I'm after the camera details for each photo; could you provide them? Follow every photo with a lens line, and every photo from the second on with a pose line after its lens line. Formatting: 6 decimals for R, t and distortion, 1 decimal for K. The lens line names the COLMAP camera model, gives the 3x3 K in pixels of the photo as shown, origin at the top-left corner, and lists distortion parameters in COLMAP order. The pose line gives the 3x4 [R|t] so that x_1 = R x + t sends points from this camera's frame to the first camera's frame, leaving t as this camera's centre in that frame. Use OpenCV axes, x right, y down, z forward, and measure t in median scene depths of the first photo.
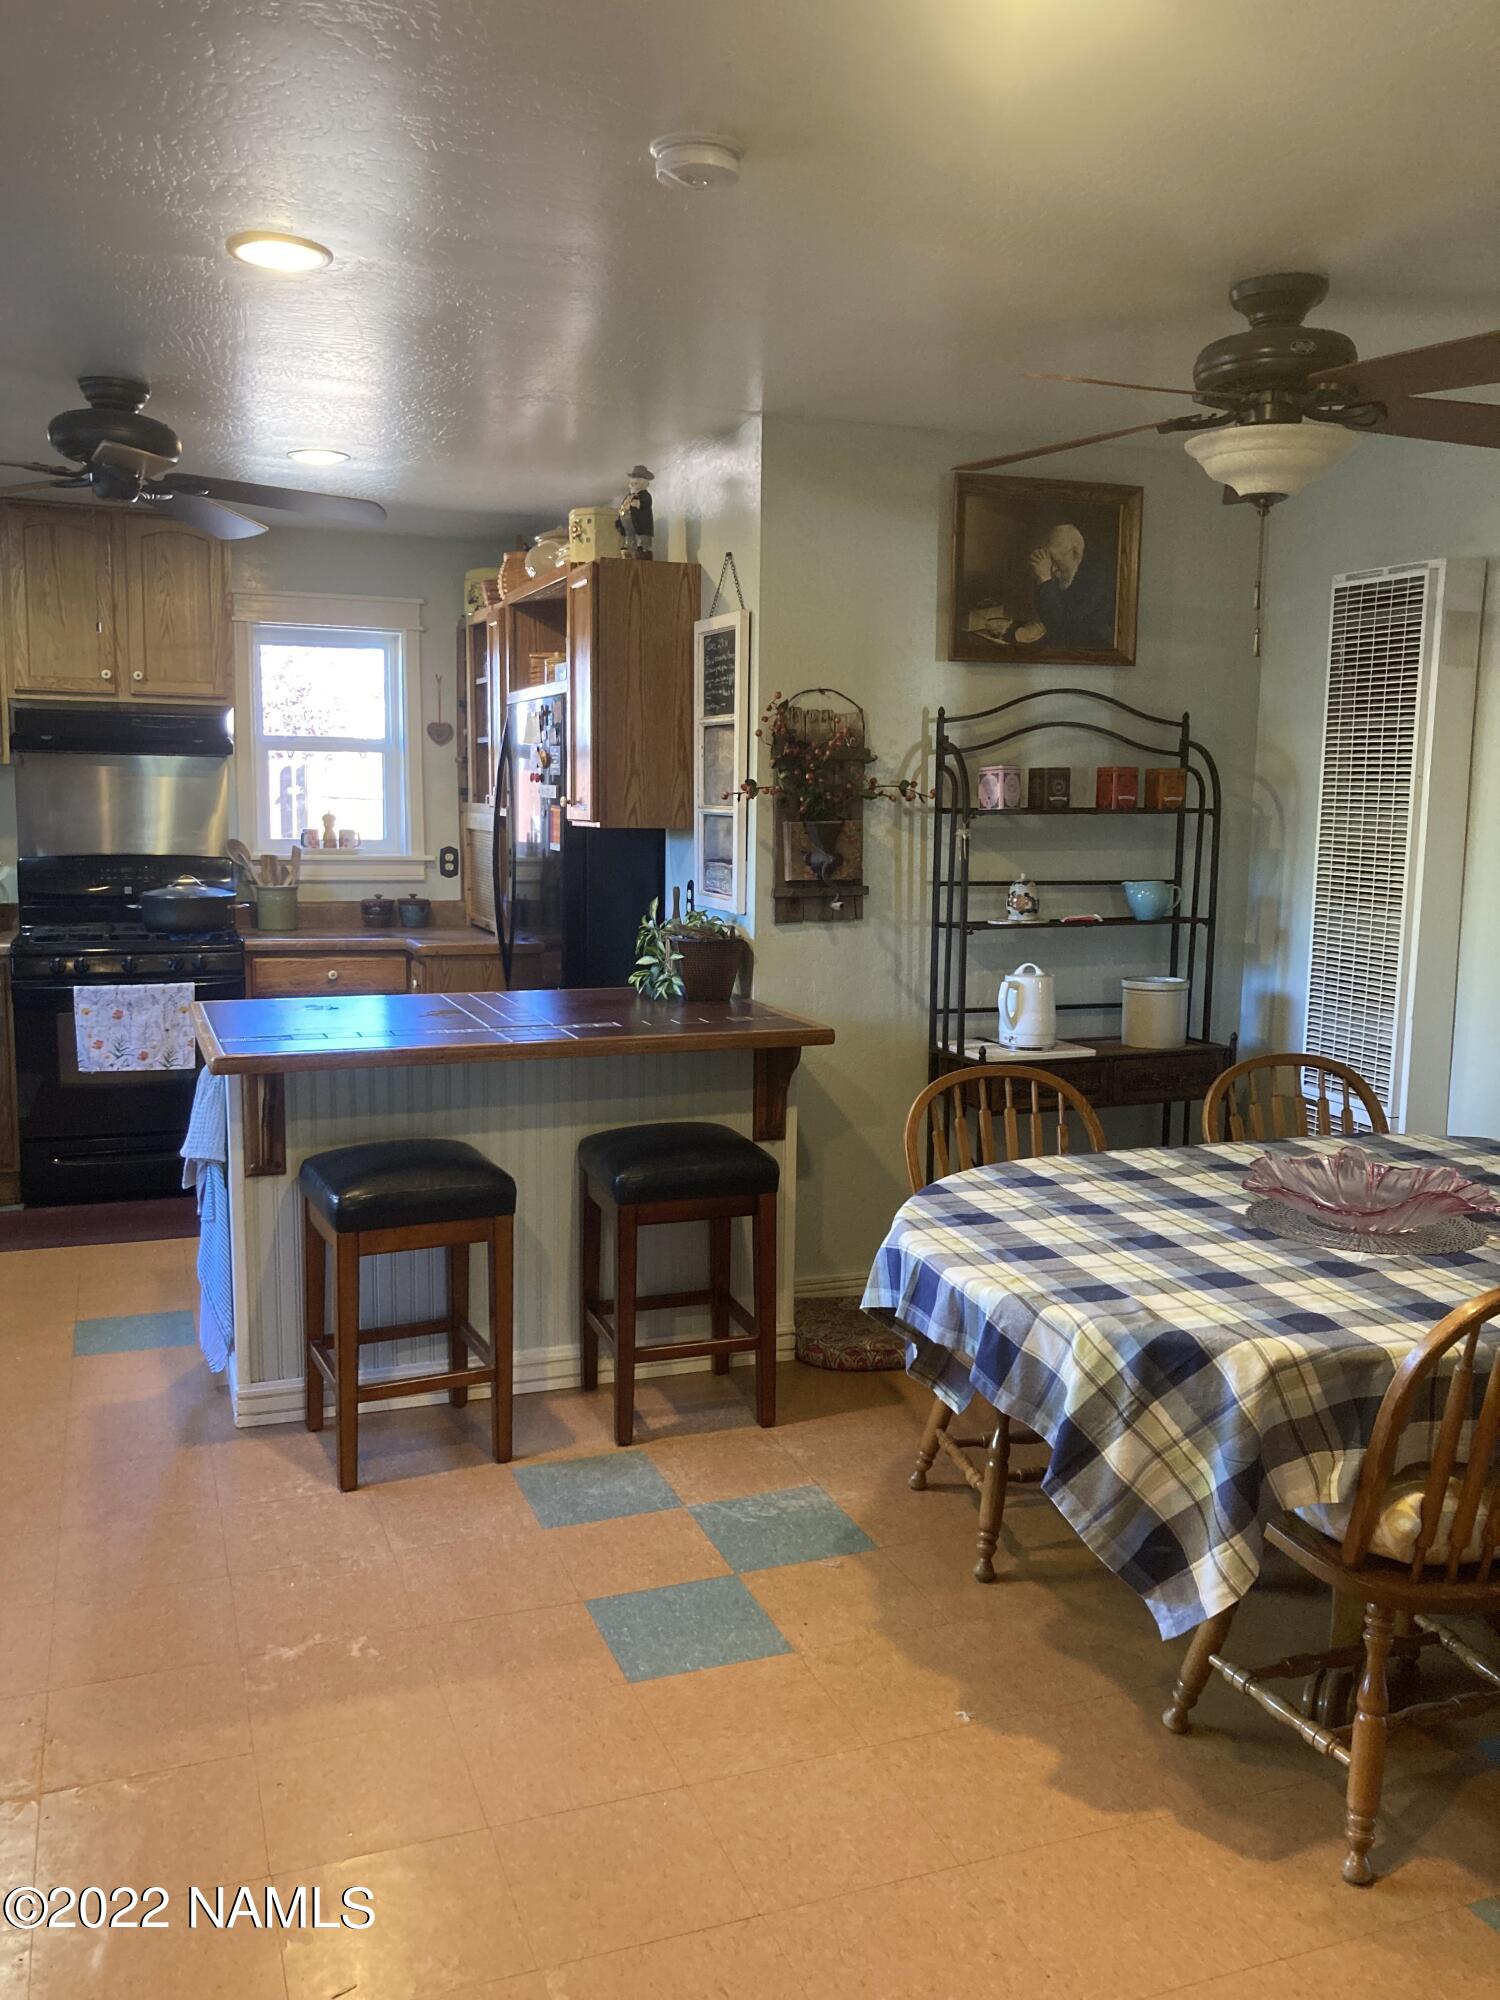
lens RADIAL K [[1639.2, 0, 750.0], [0, 1639.2, 1000.0], [0, 0, 1]] dist [0.008410, 0.002083]
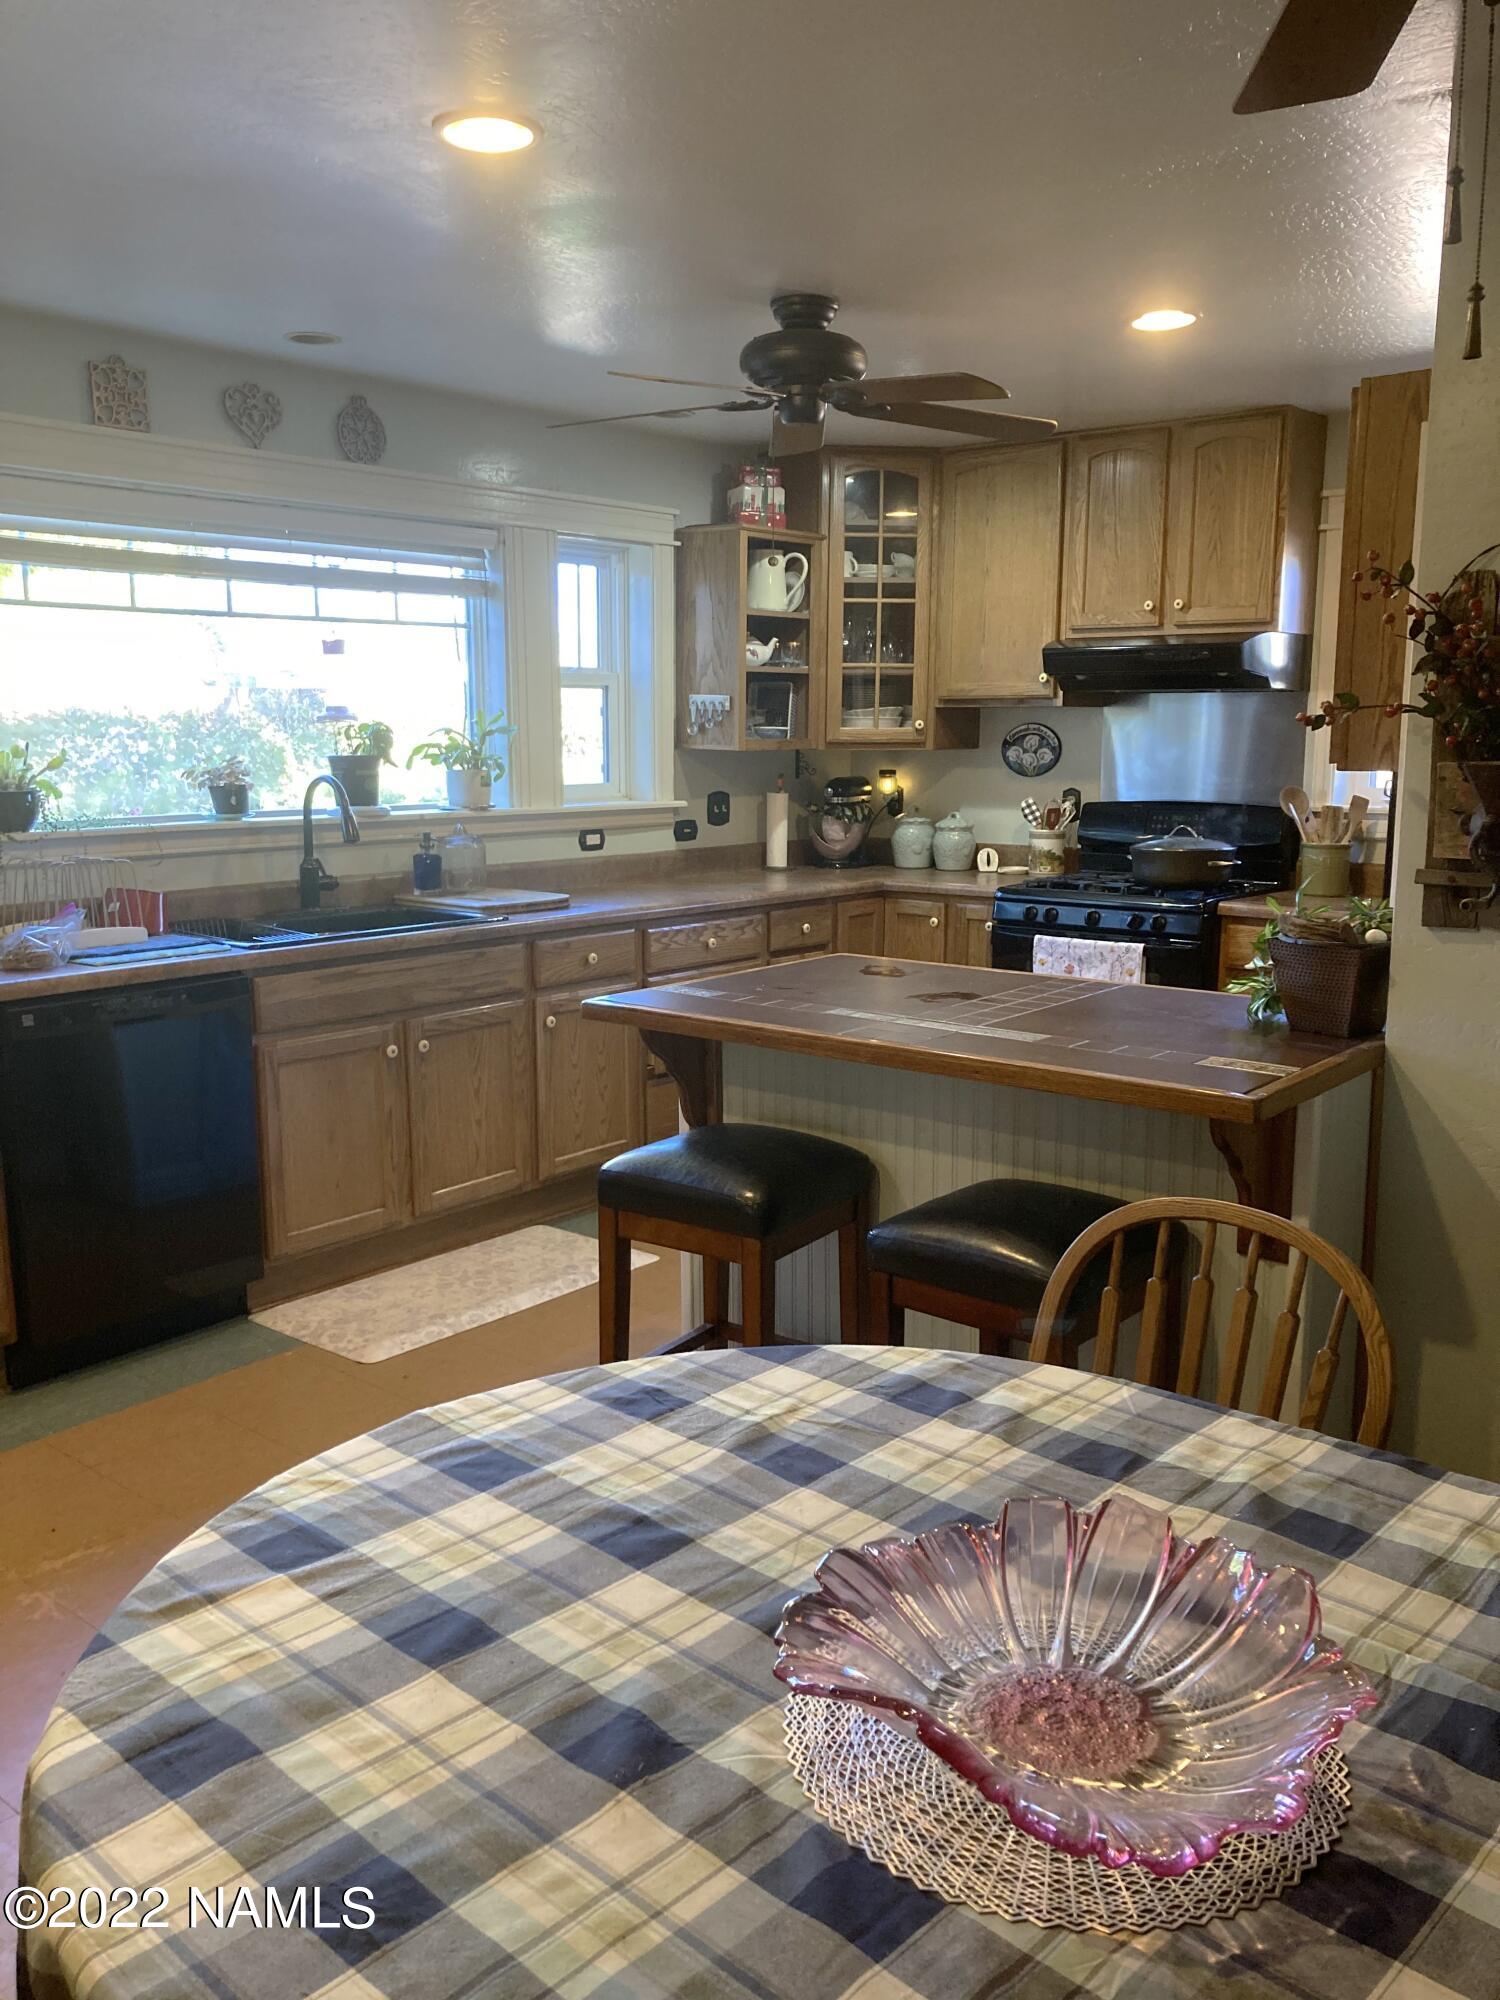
lens RADIAL K [[1639.2, 0, 750.0], [0, 1639.2, 1000.0], [0, 0, 1]] dist [0.008410, 0.002083]
pose [[0.475840, 0.124930, -0.870614, 0.665590], [-0.097281, 0.991263, 0.089072, -0.074995], [0.874136, 0.042310, 0.483836, 0.716899]]
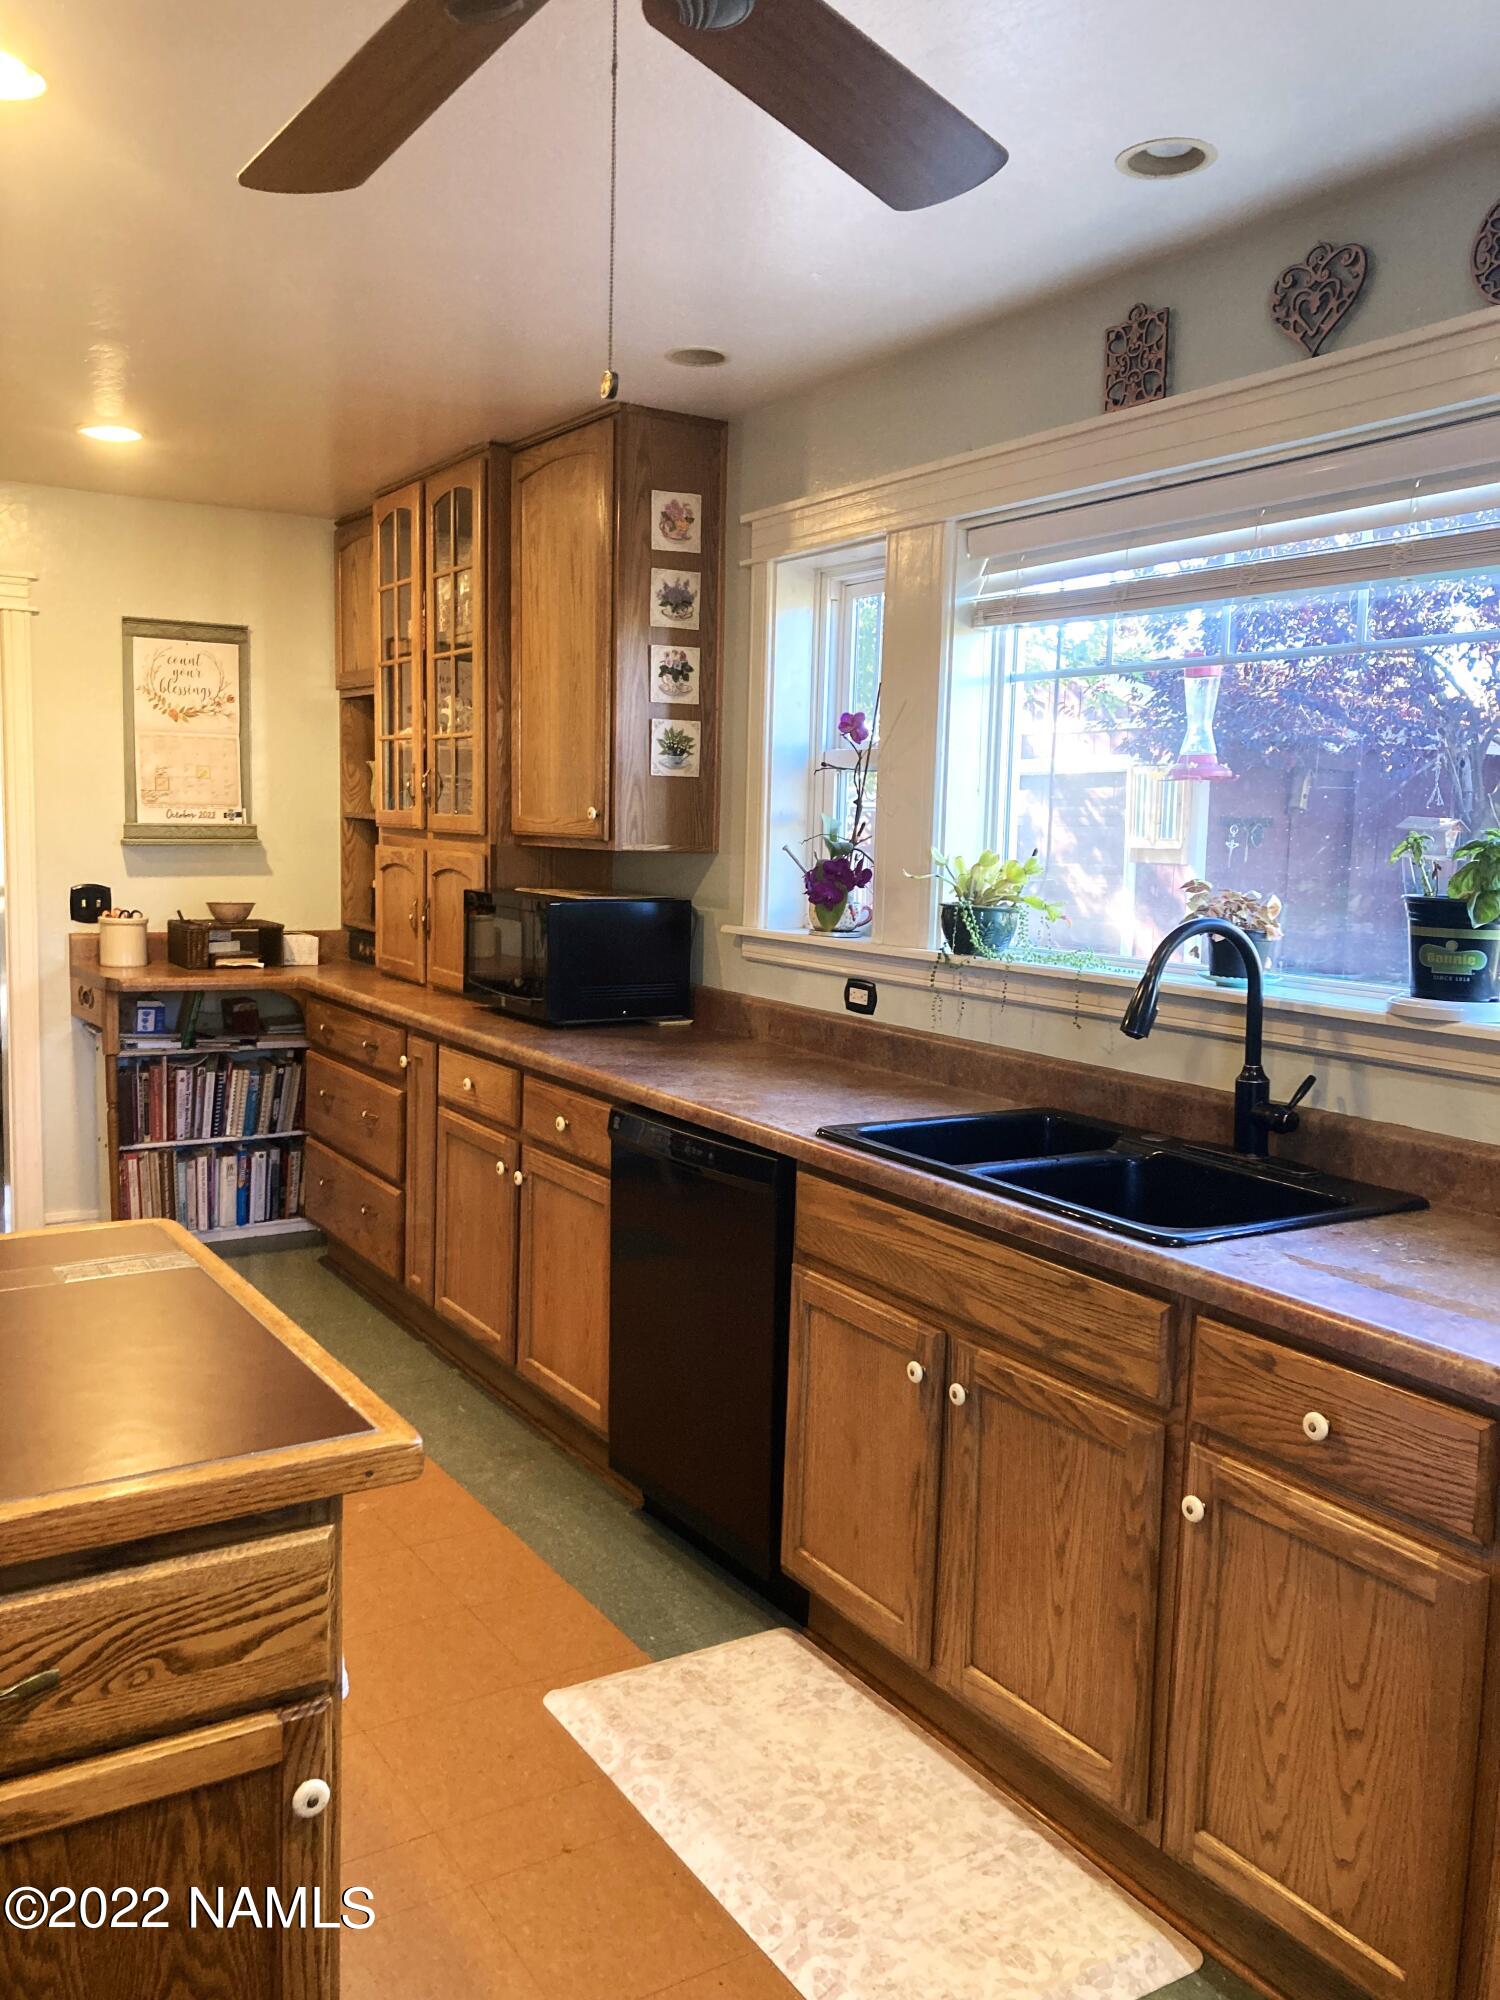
lens RADIAL K [[1580.7, 0, 750.0], [0, 1580.7, 1000.0], [0, 0, 1]] dist [-0.001651, -0.000462]
pose [[-0.983036, -0.022118, -0.182076, 0.101662], [-0.063212, 0.972739, 0.223120, -0.152411], [0.172177, 0.230844, -0.957636, 1.272791]]
